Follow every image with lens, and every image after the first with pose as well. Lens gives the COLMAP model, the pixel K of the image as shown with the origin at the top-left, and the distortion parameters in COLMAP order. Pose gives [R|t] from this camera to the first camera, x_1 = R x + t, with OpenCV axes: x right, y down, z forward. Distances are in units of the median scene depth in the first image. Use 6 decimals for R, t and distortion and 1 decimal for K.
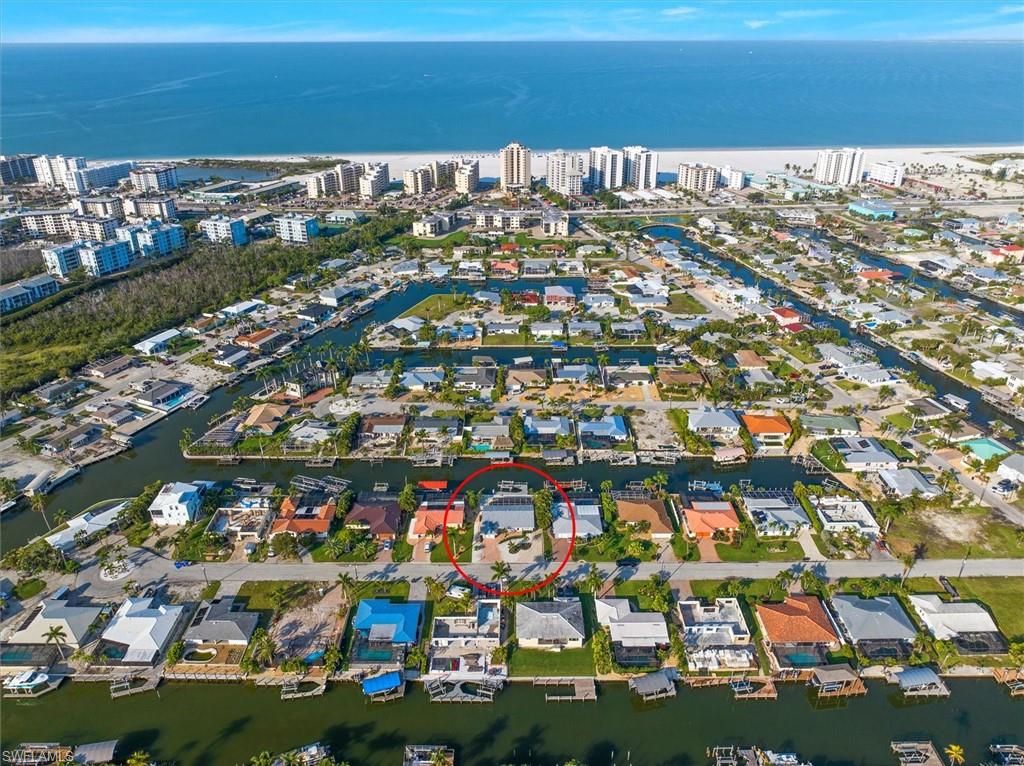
lens RADIAL K [[729.8, 0, 512.0], [0, 729.8, 383.0], [0, 0, 1]] dist [-0.026998, -0.003220]
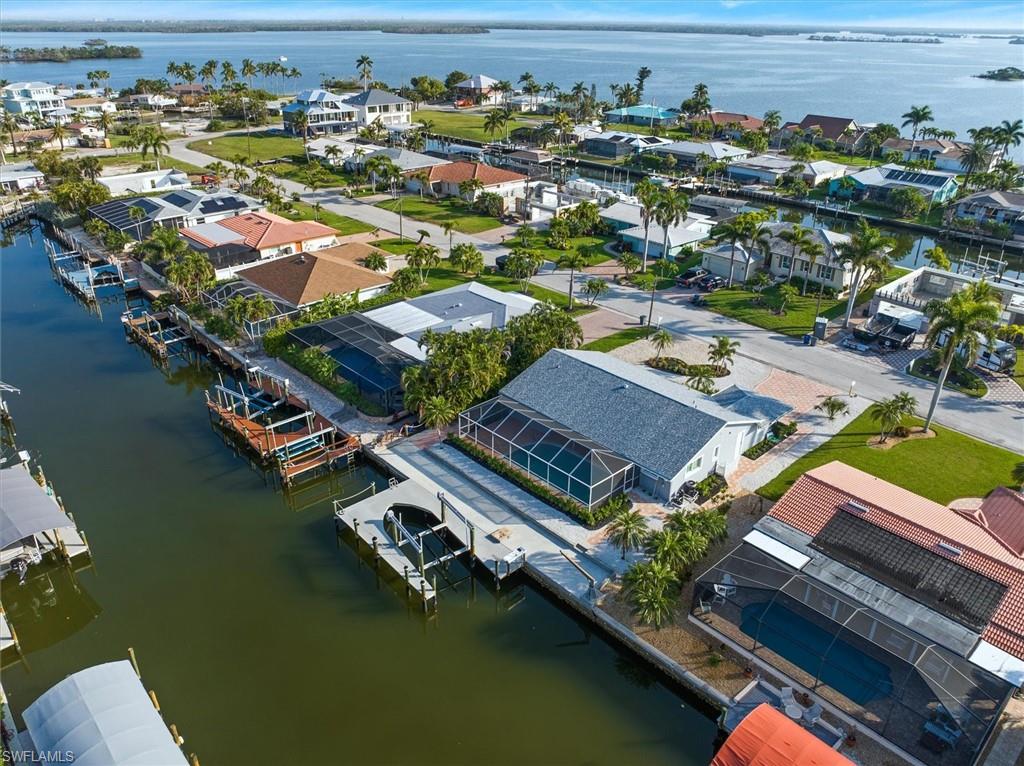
lens RADIAL K [[729.8, 0, 512.0], [0, 729.8, 383.0], [0, 0, 1]] dist [-0.026998, -0.003220]
pose [[-0.677851, -0.330602, 0.656674, -0.115679], [0.318837, 0.672638, 0.667758, 0.006017], [-0.662466, 0.662013, -0.350540, 0.962993]]
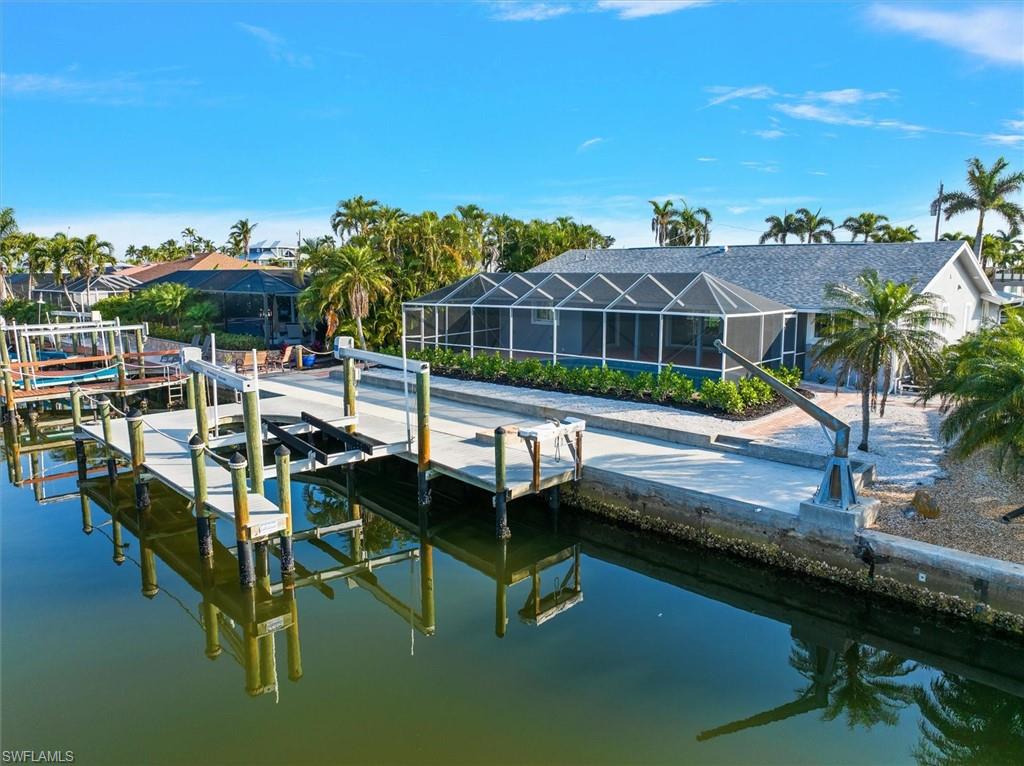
lens RADIAL K [[707.5, 0, 511.7], [0, 707.5, 416.3], [0, 0, 1]] dist [-0.005591, -0.001515]
pose [[-0.716779, -0.139771, 0.683148, -0.055780], [0.310354, 0.813369, 0.492047, 0.111746], [-0.624426, 0.564707, -0.539628, 0.959947]]
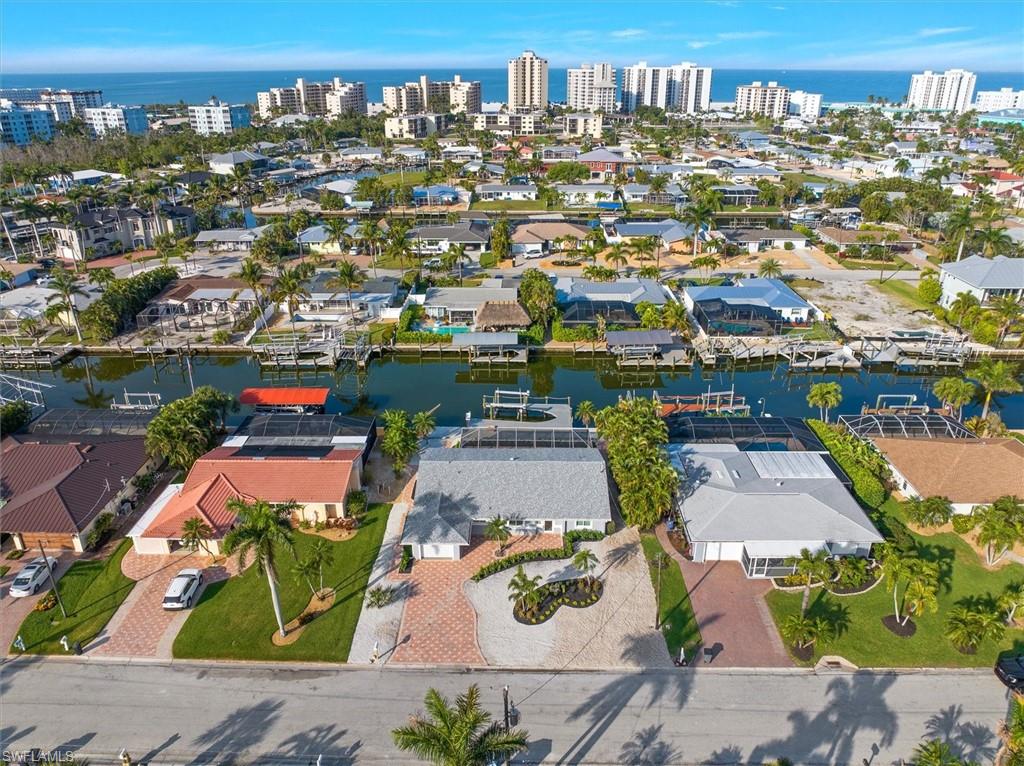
lens RADIAL K [[729.8, 0, 512.0], [0, 729.8, 383.0], [0, 0, 1]] dist [-0.026998, -0.003220]
pose [[0.999891, 0.010537, -0.010318, -0.002469], [-0.010947, 0.999121, -0.040463, 0.136540], [0.009882, 0.040572, 0.999128, 0.626808]]
